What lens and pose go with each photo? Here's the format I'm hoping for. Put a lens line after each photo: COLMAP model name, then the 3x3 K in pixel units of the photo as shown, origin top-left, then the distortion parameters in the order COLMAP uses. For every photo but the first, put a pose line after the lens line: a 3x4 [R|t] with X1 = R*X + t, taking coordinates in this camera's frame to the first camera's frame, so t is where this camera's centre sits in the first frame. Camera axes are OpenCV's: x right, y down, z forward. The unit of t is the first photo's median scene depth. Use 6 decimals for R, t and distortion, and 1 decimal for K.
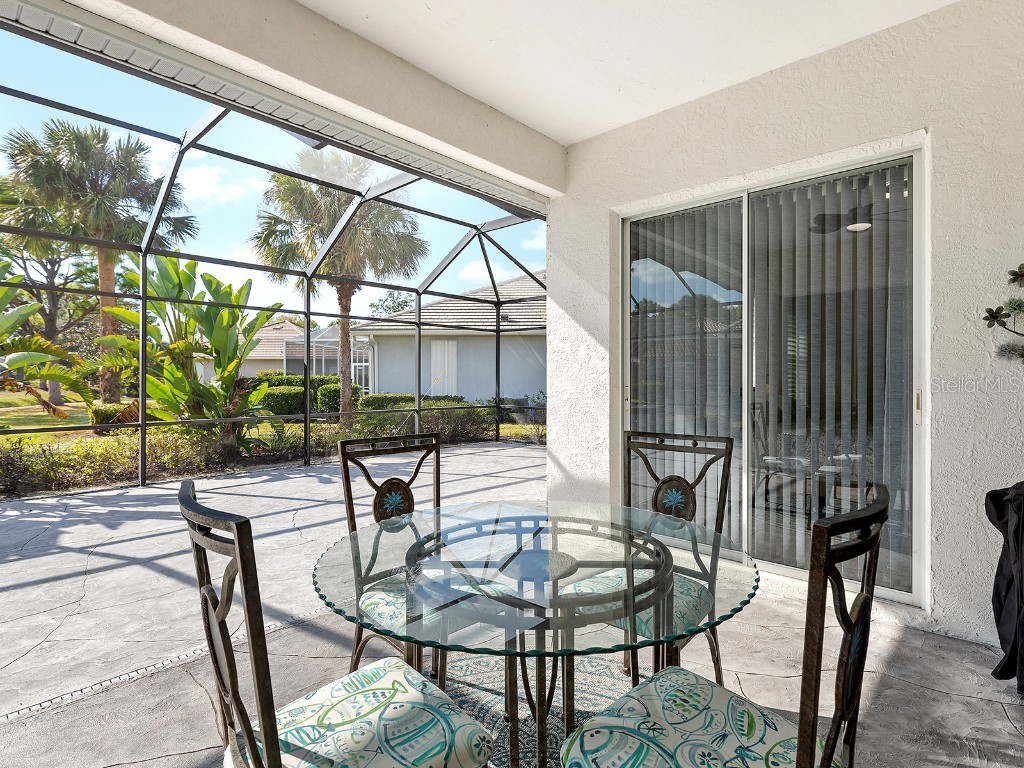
lens RADIAL K [[525.3, 0, 536.7], [0, 525.3, 380.3], [0, 0, 1]] dist [0.001429, 0.002342]
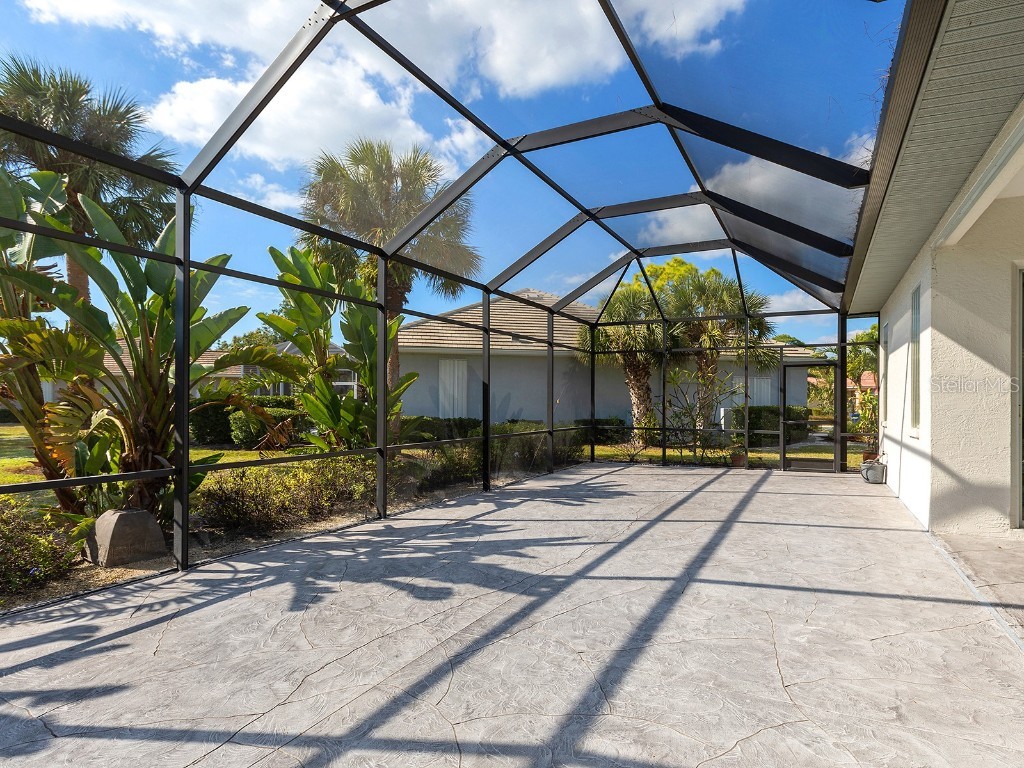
lens RADIAL K [[541.7, 0, 527.6], [0, 541.7, 398.8], [0, 0, 1]] dist [0.001925, -0.000093]
pose [[0.966822, -0.002497, 0.255440, -1.219106], [0.003905, 0.999980, -0.005002, -0.001015], [-0.255422, 0.005834, 0.966812, 0.058905]]
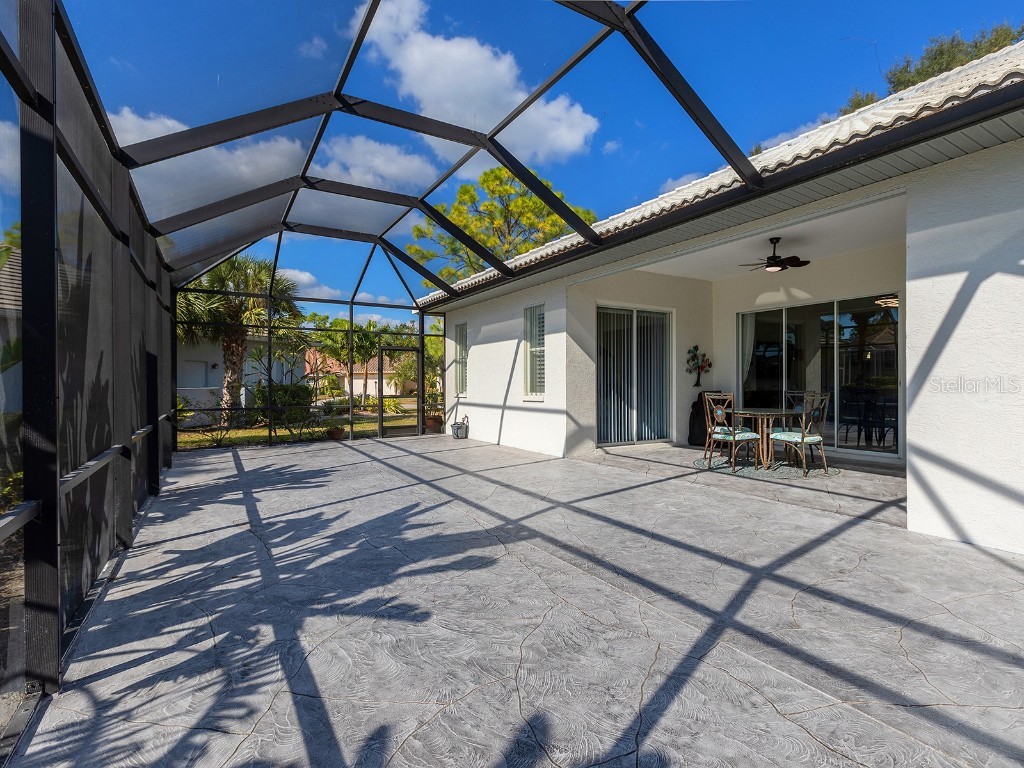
lens RADIAL K [[525.3, 0, 512.9], [0, 525.3, 380.9], [0, 0, 1]] dist [0.001429, 0.002342]
pose [[0.298641, -0.003032, 0.954361, -1.977350], [0.005121, 0.999986, 0.001574, 0.009050], [-0.954352, 0.004417, 0.298652, 0.648647]]
